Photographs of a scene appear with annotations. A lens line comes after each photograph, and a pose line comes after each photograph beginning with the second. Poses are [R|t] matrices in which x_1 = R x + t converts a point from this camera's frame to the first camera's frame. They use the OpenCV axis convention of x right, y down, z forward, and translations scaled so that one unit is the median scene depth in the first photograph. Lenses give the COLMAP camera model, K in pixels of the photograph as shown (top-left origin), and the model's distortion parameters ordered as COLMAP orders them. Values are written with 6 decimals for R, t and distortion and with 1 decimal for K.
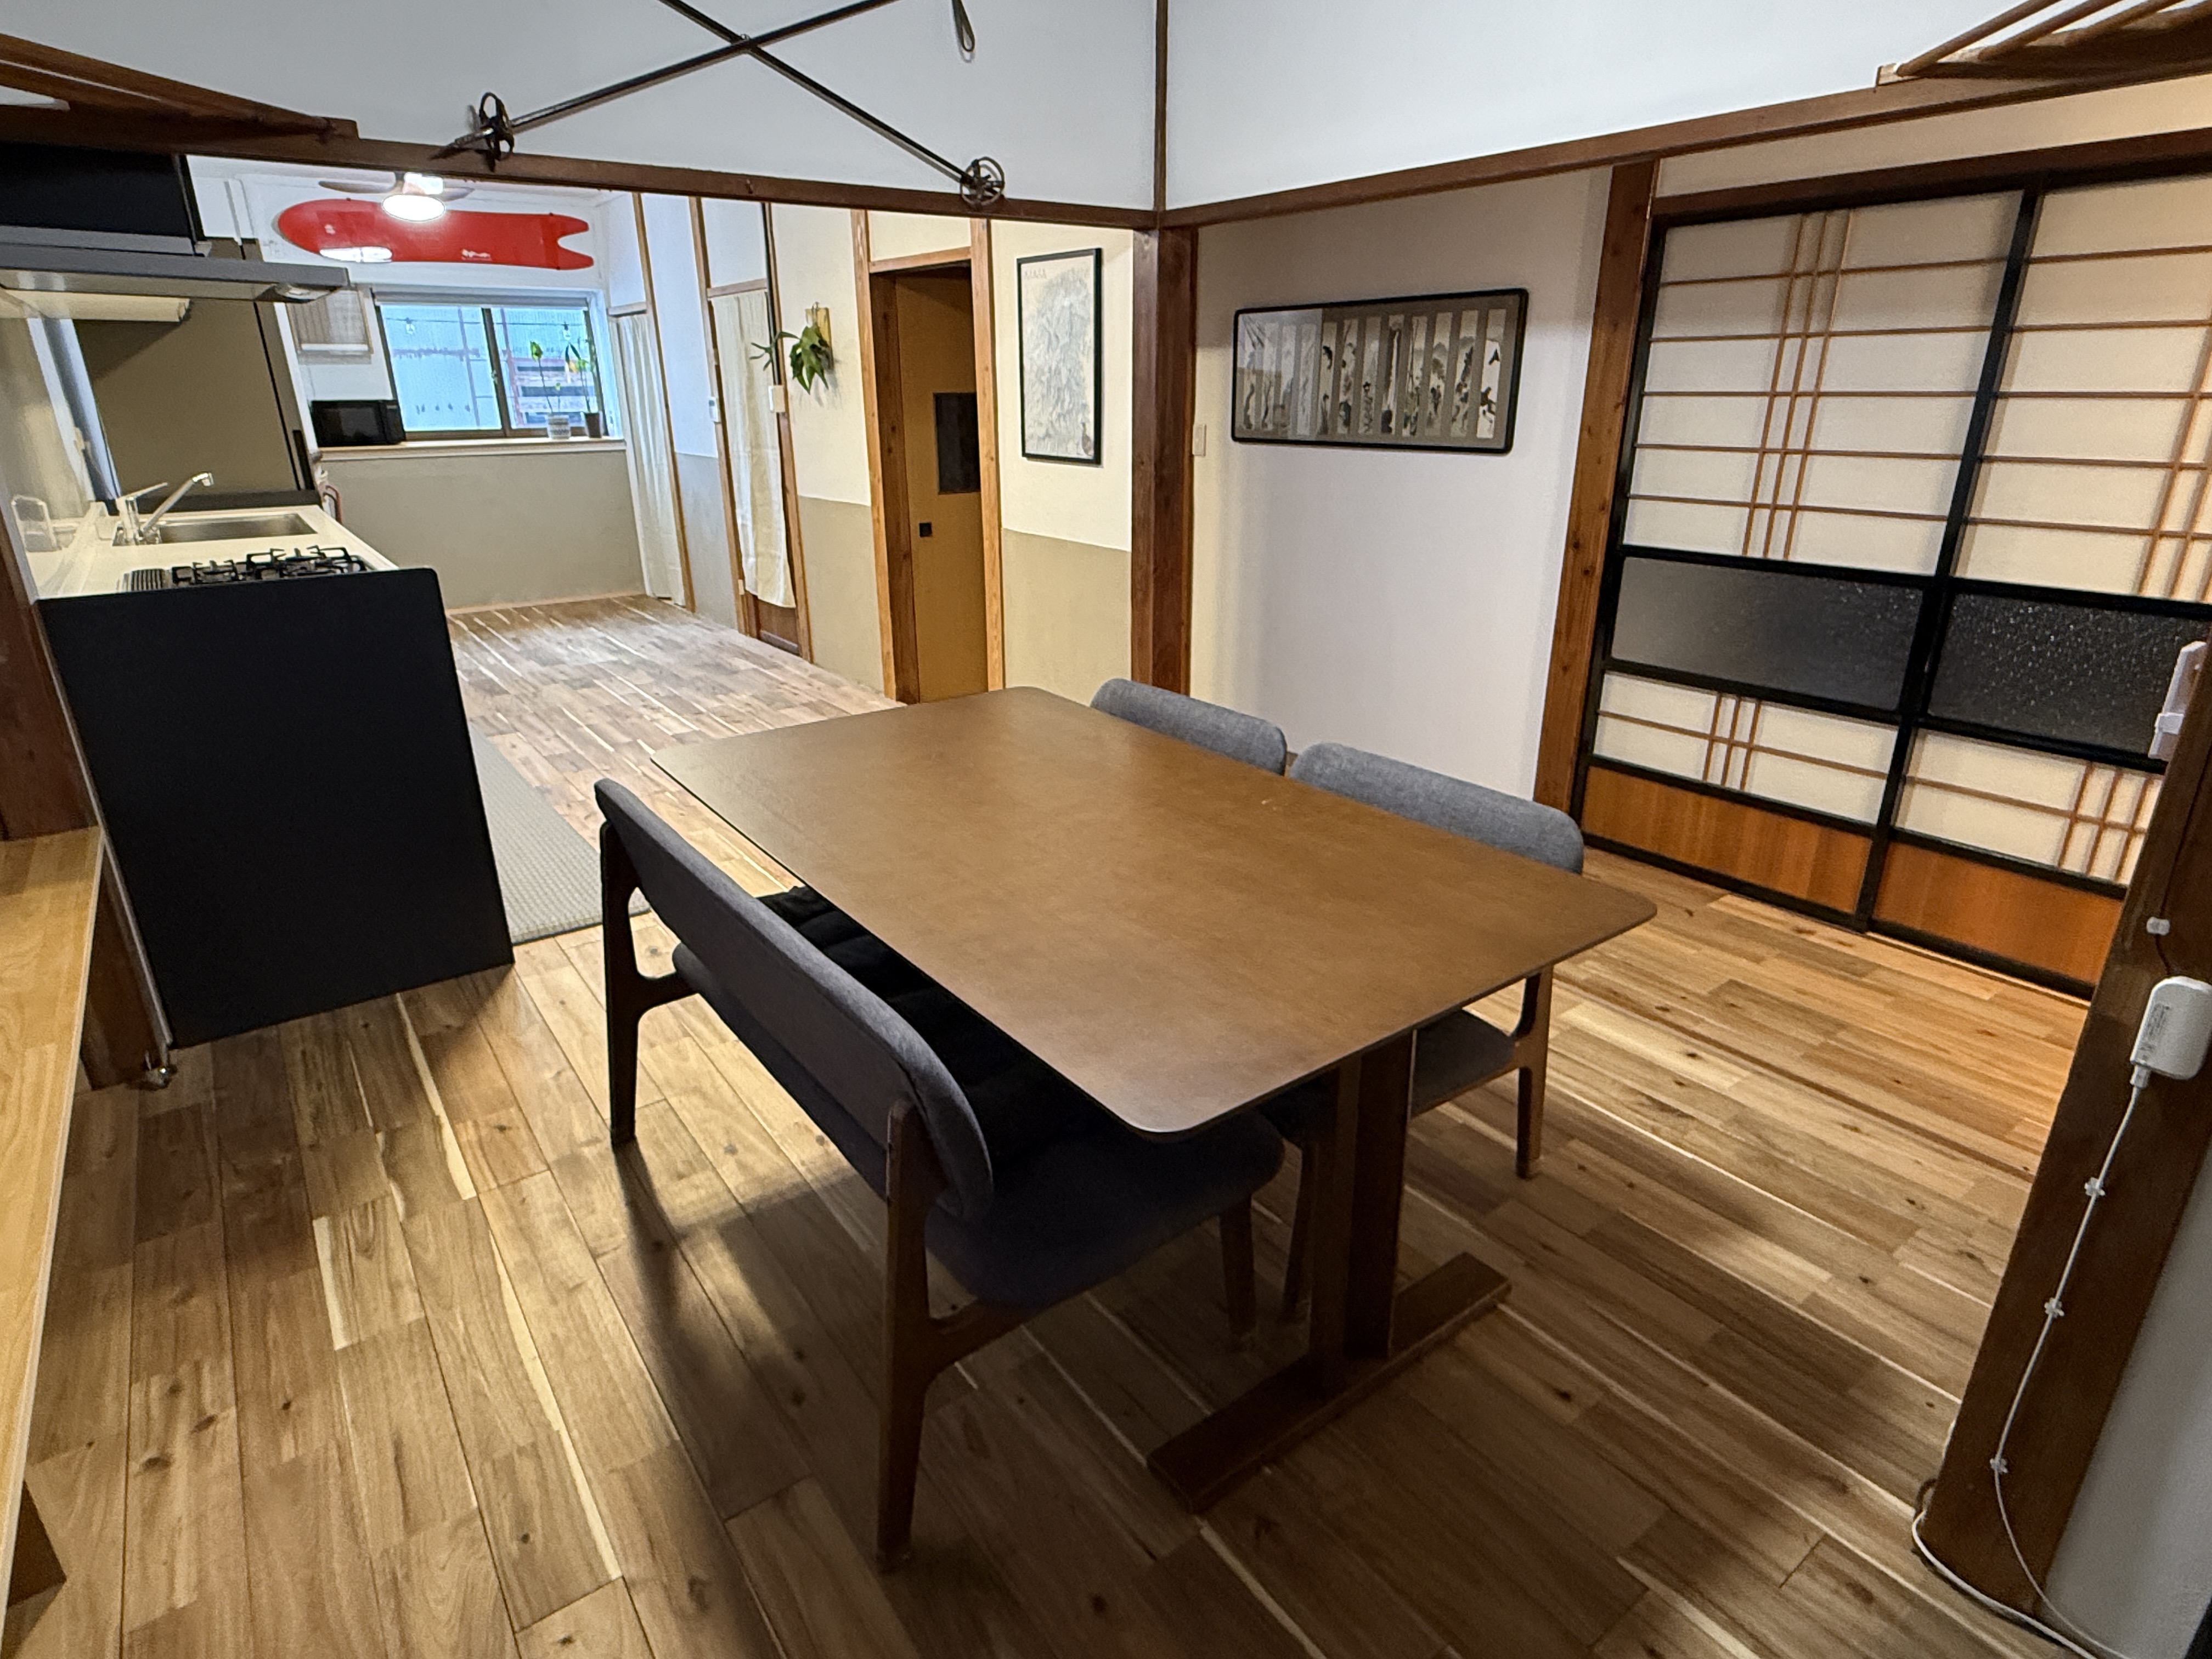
lens RADIAL K [[1201.1, 0, 1106.0], [0, 1201.1, 829.5], [0, 0, 1]] dist [-0.001659, 0.001151]
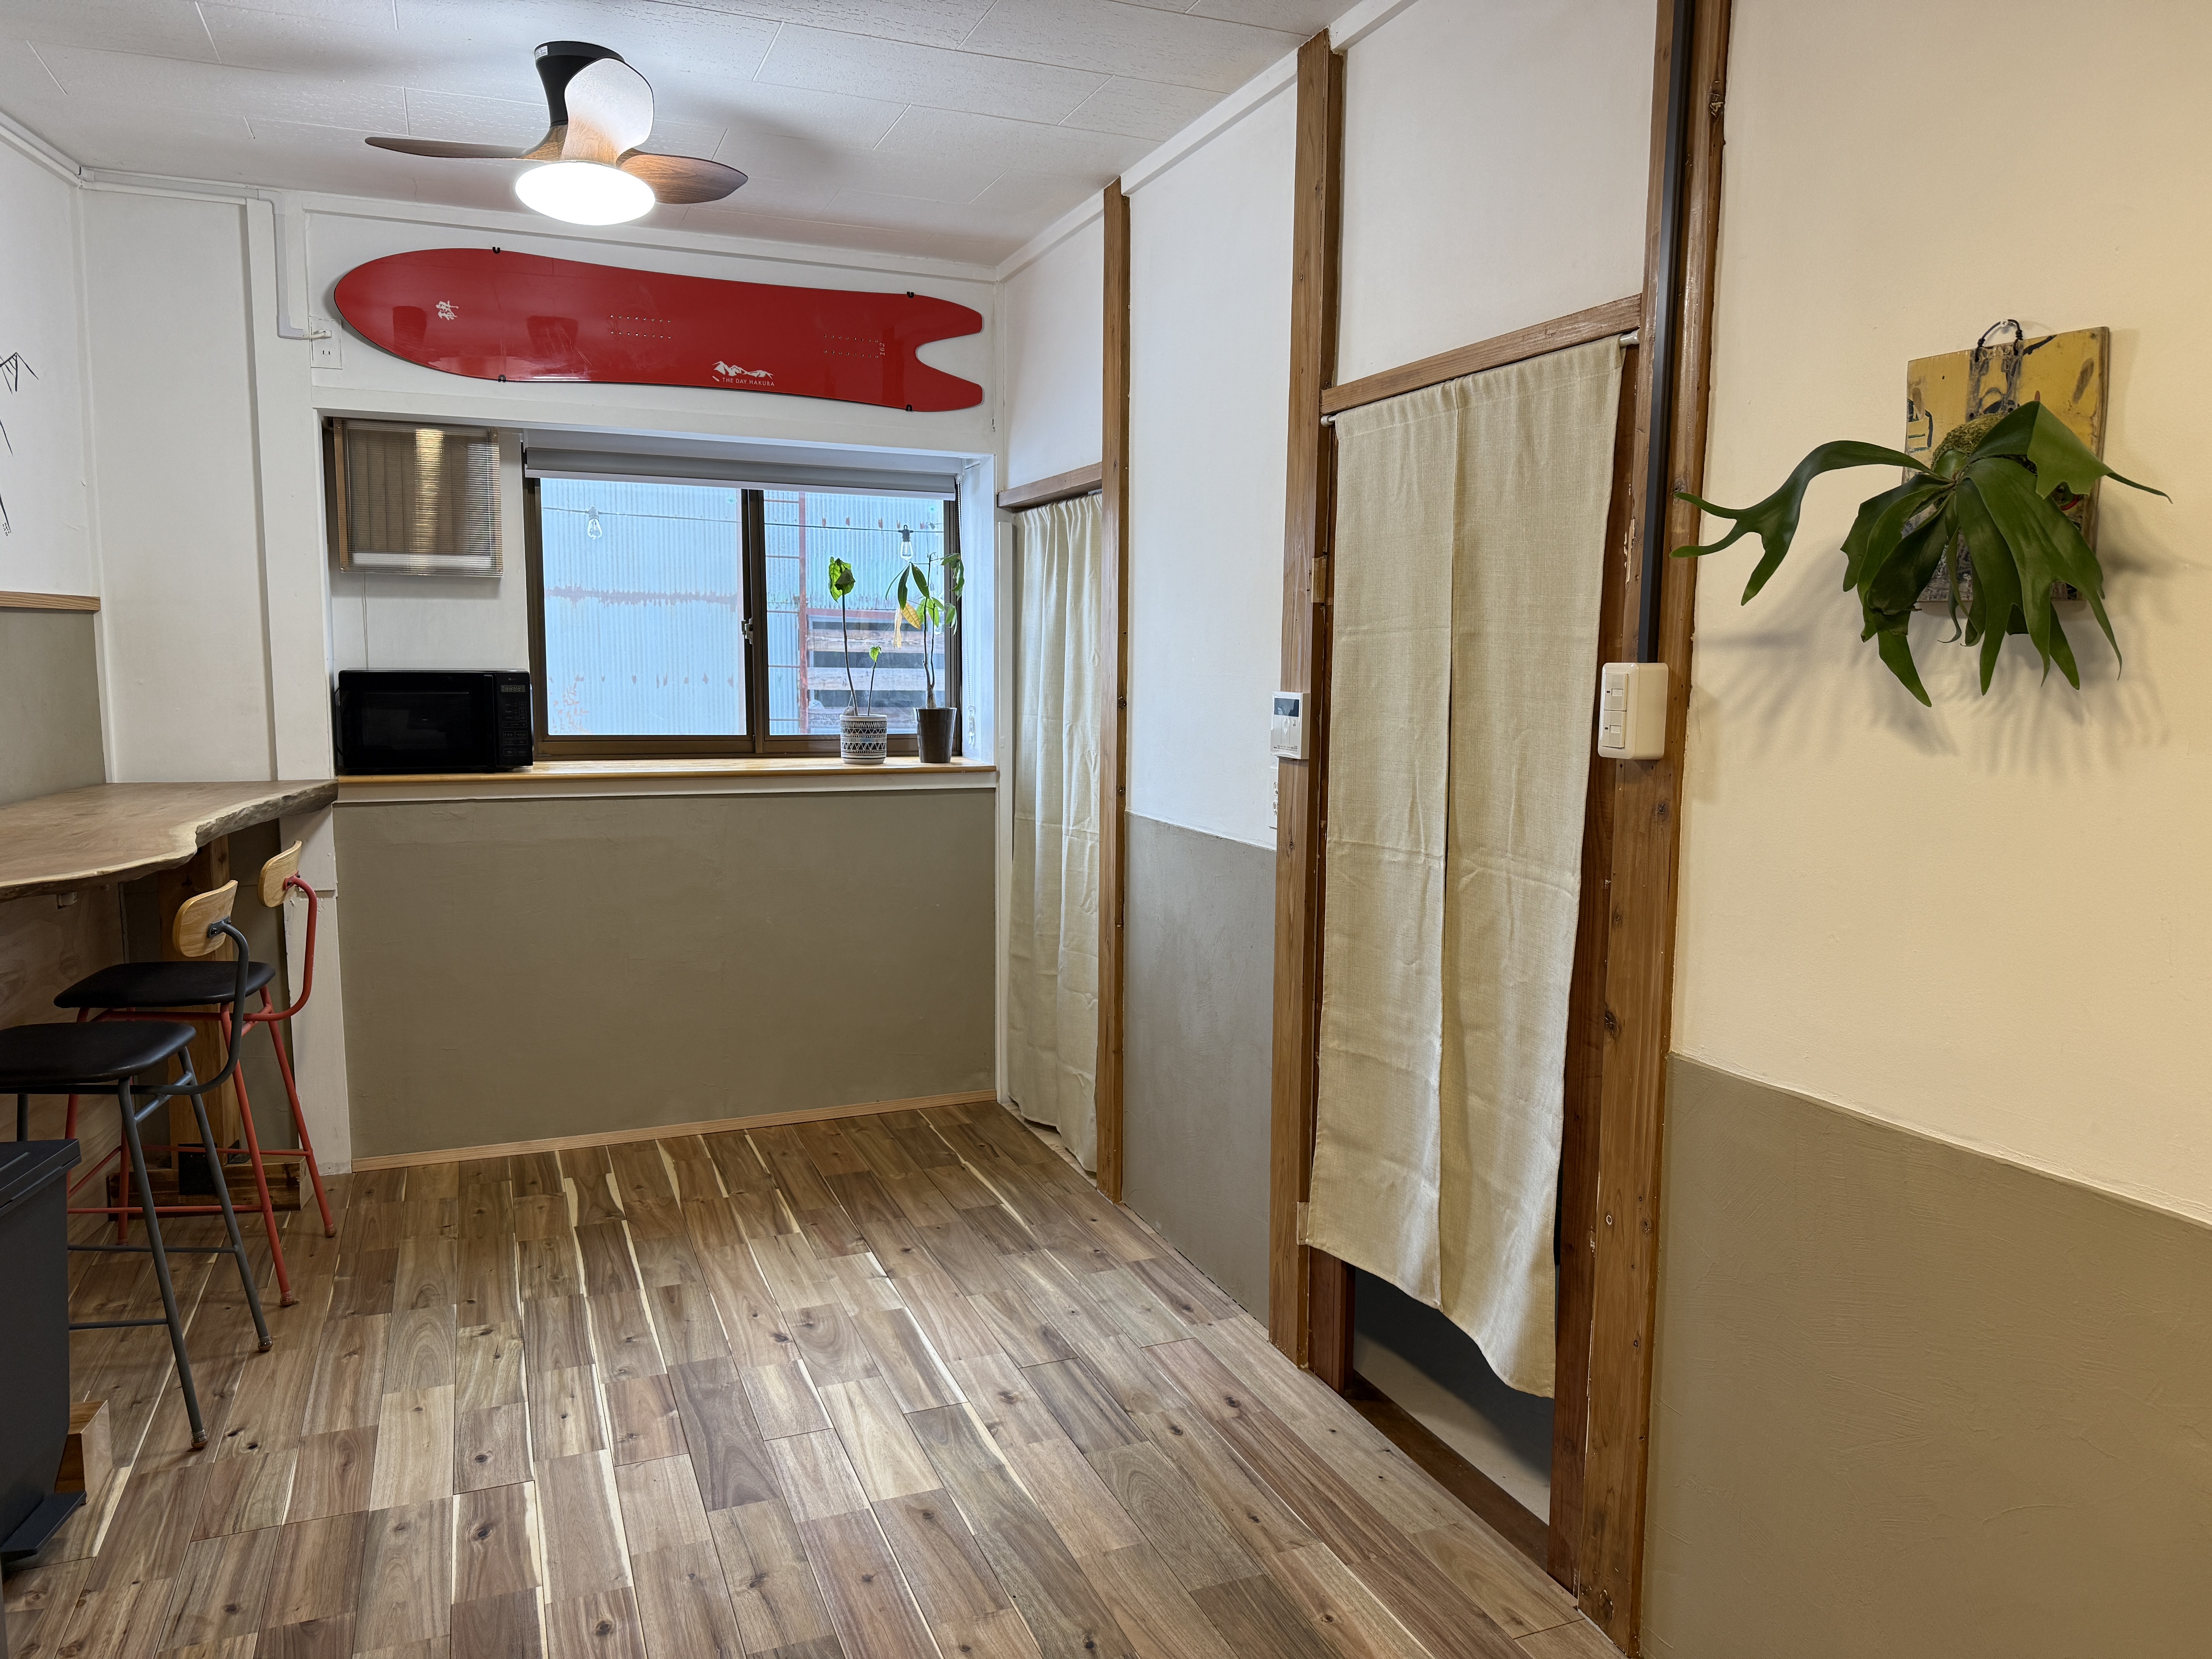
lens RADIAL K [[1562.1, 0, 1106.0], [0, 1562.1, 829.5], [0, 0, 1]] dist [0.054743, -0.070821]
pose [[0.968491, 0.043892, -0.245152, -0.273941], [-0.102070, 0.967834, -0.229954, -0.217506], [0.227174, 0.247731, 0.941818, 0.588989]]
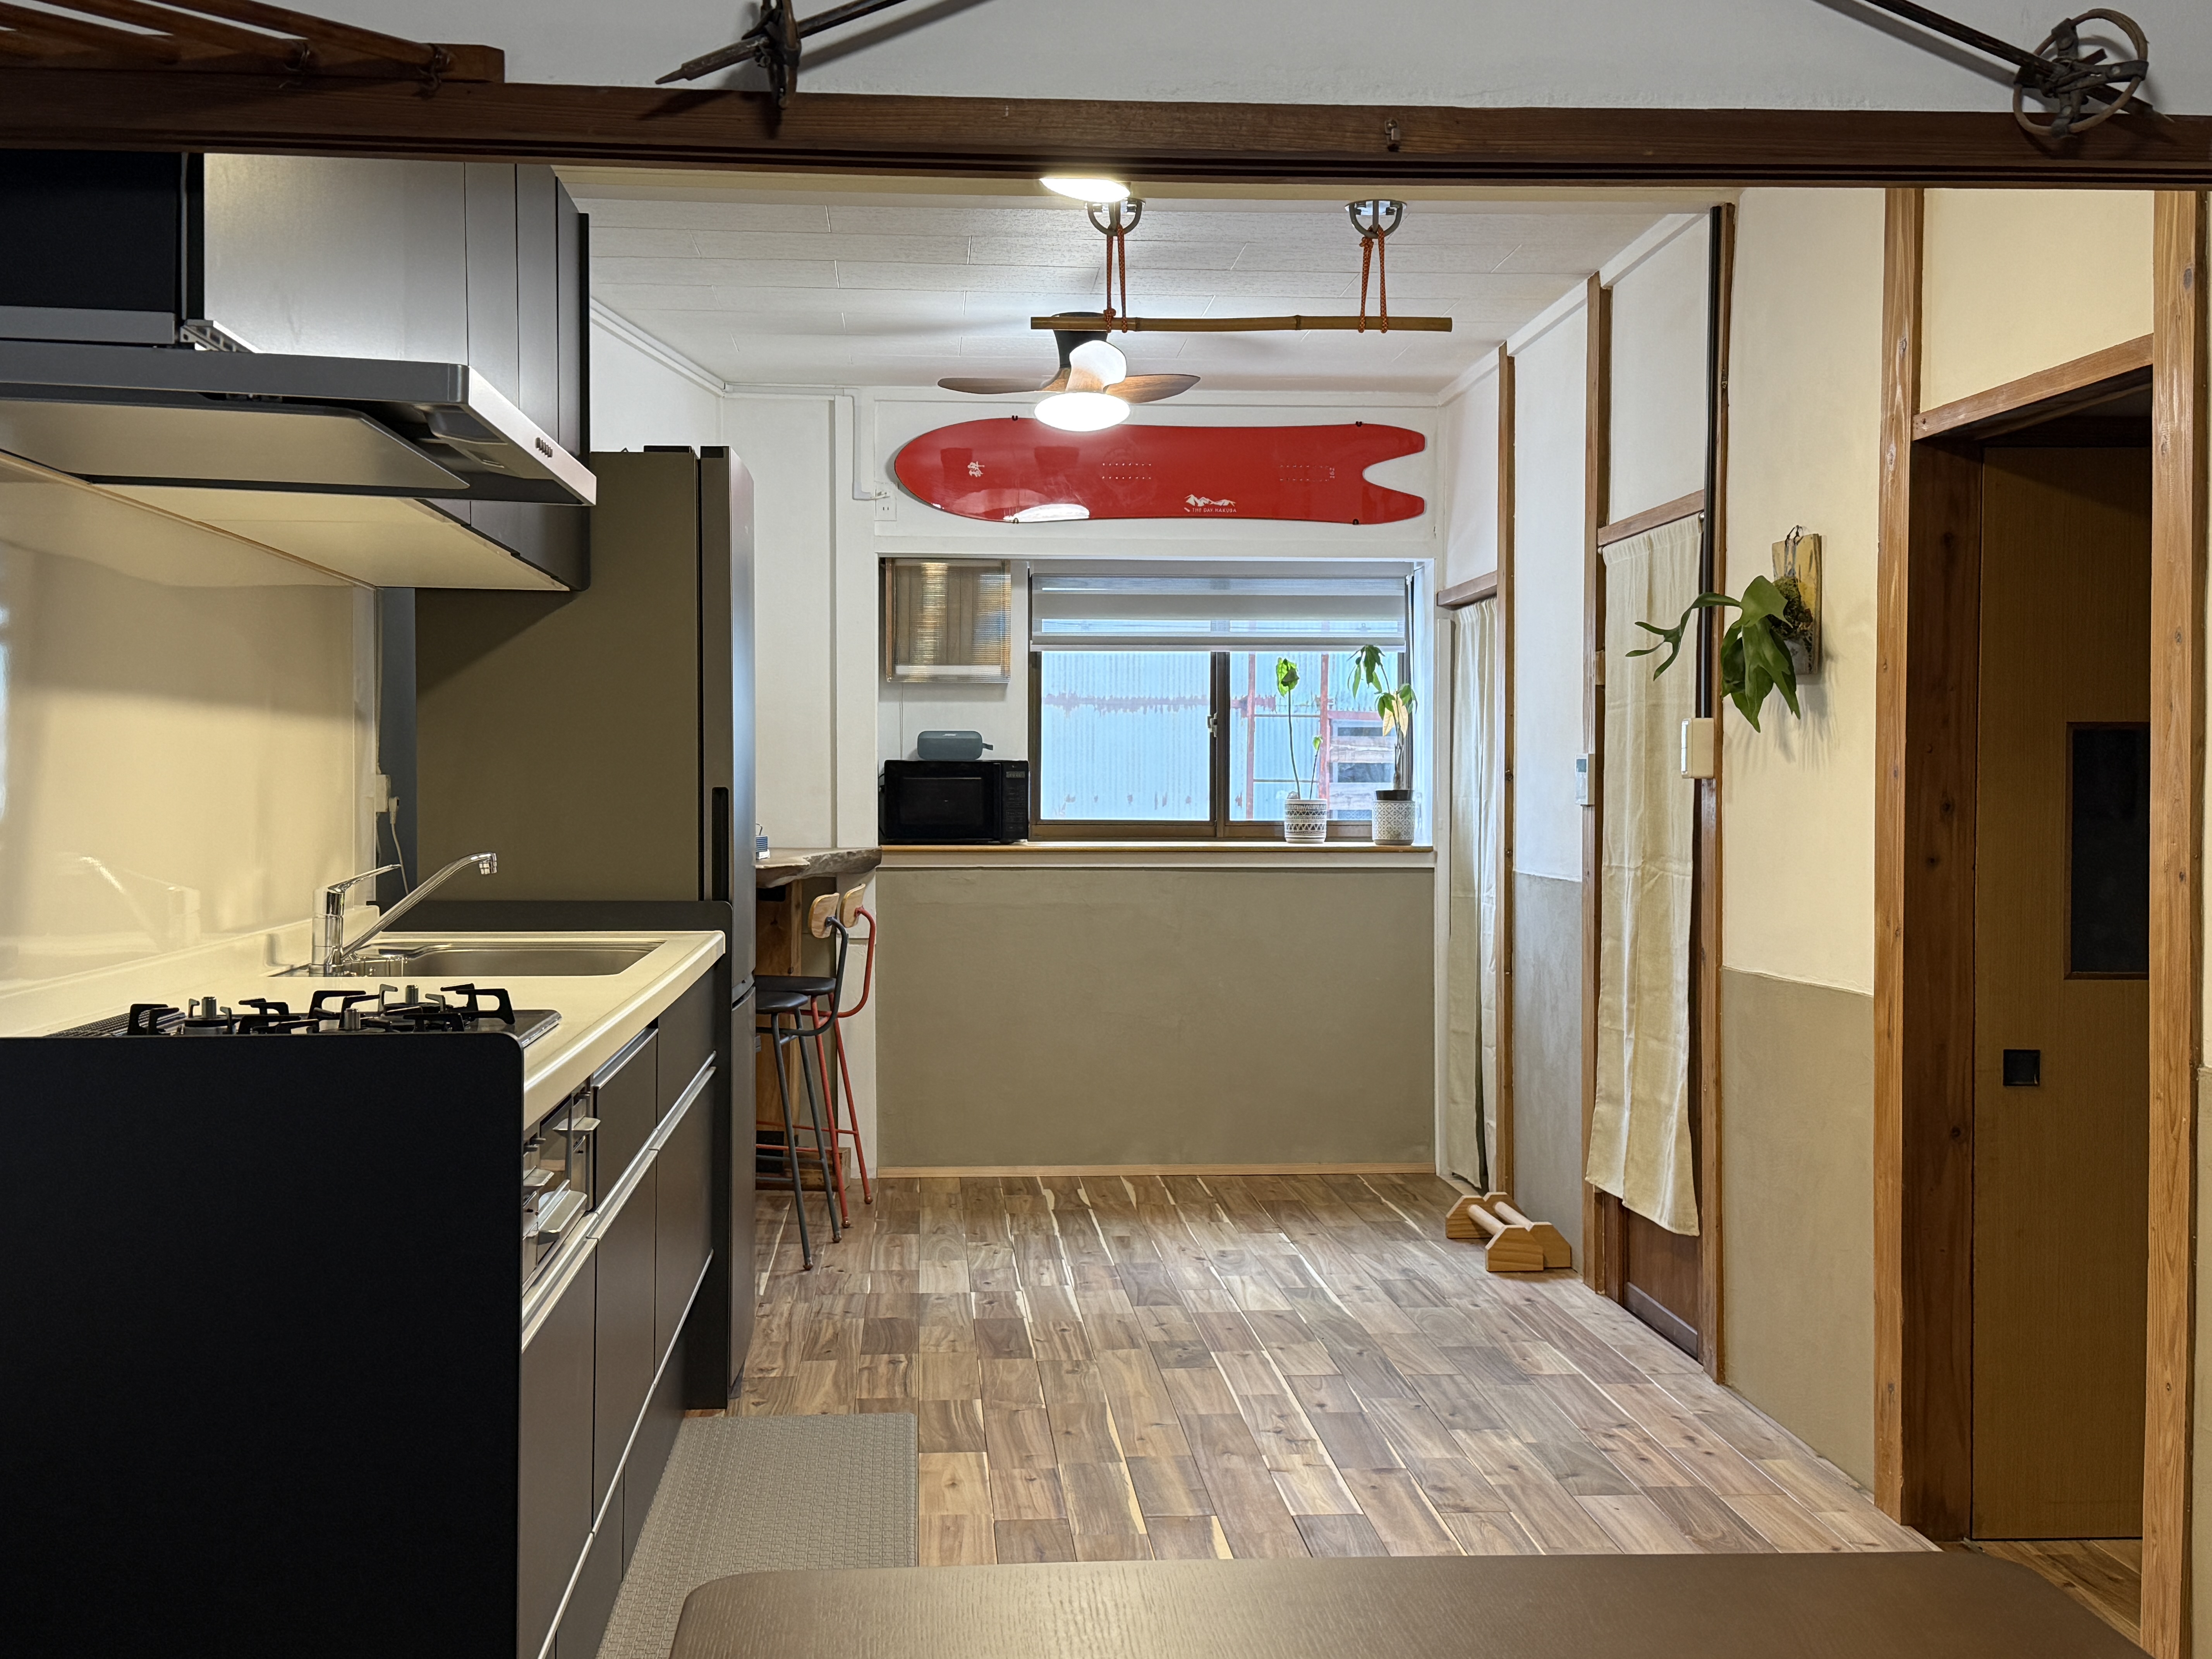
lens RADIAL K [[2537.2, 0, 1095.9], [0, 2537.2, 822.7], [0, 0, 1]] dist [0.252105, -0.605961]
pose [[0.844821, 0.015910, -0.534813, 0.030265], [-0.194596, 0.940242, -0.279424, -0.034210], [0.498408, 0.340136, 0.797432, 0.160684]]
